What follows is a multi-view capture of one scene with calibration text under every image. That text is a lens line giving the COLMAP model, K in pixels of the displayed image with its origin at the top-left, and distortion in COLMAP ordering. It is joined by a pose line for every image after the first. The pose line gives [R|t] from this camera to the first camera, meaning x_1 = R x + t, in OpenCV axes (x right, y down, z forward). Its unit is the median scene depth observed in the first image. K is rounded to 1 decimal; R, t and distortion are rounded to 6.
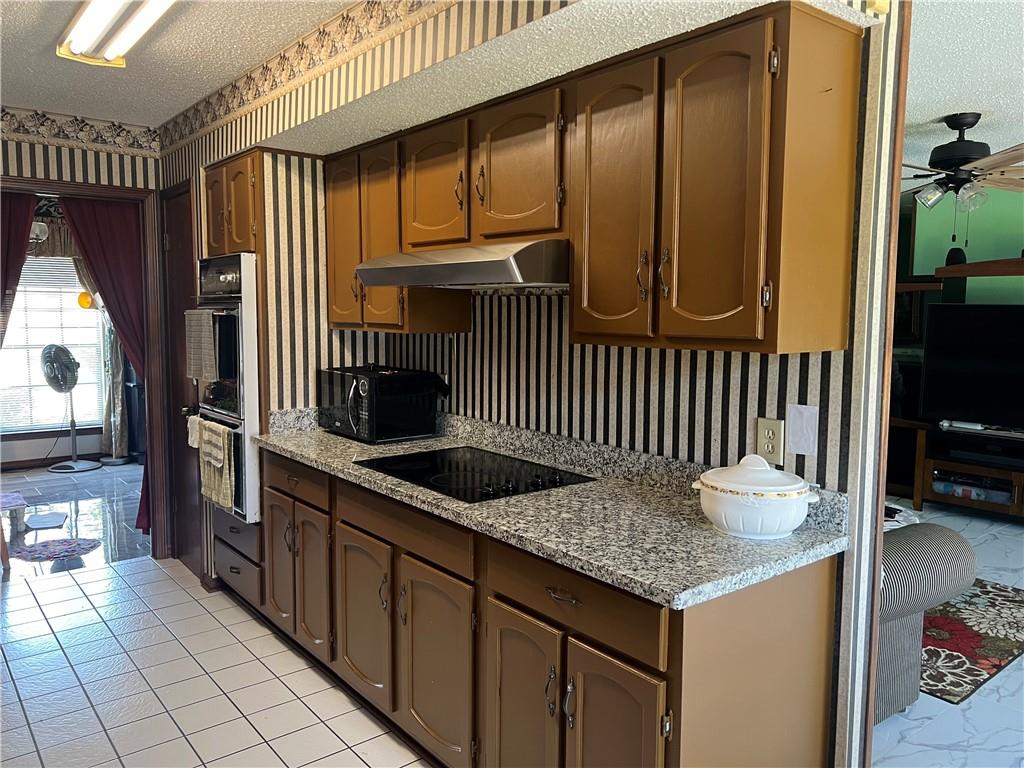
lens RADIAL K [[771.0, 0, 515.6], [0, 771.0, 379.3], [0, 0, 1]] dist [0.076356, -0.071159]
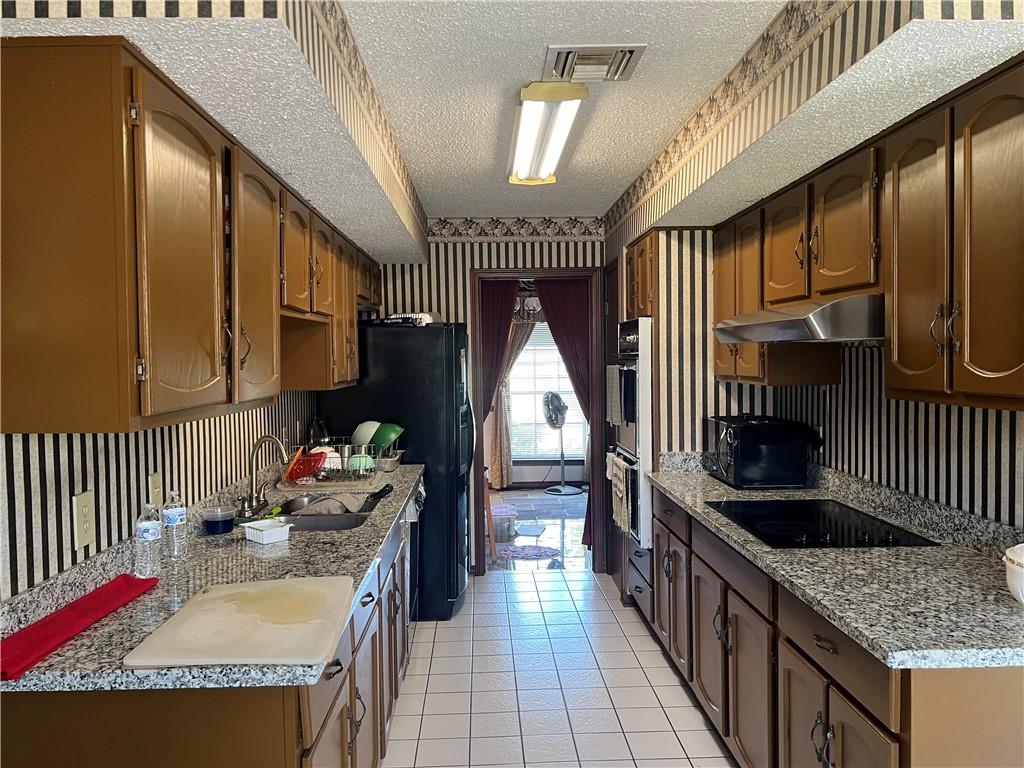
lens RADIAL K [[771.0, 0, 501.9], [0, 771.0, 388.3], [0, 0, 1]] dist [0.076356, -0.071159]
pose [[0.797328, 0.006334, -0.603513, 0.206693], [-0.035149, 0.998735, -0.035956, -0.004988], [0.602522, 0.049882, 0.796542, -0.063708]]
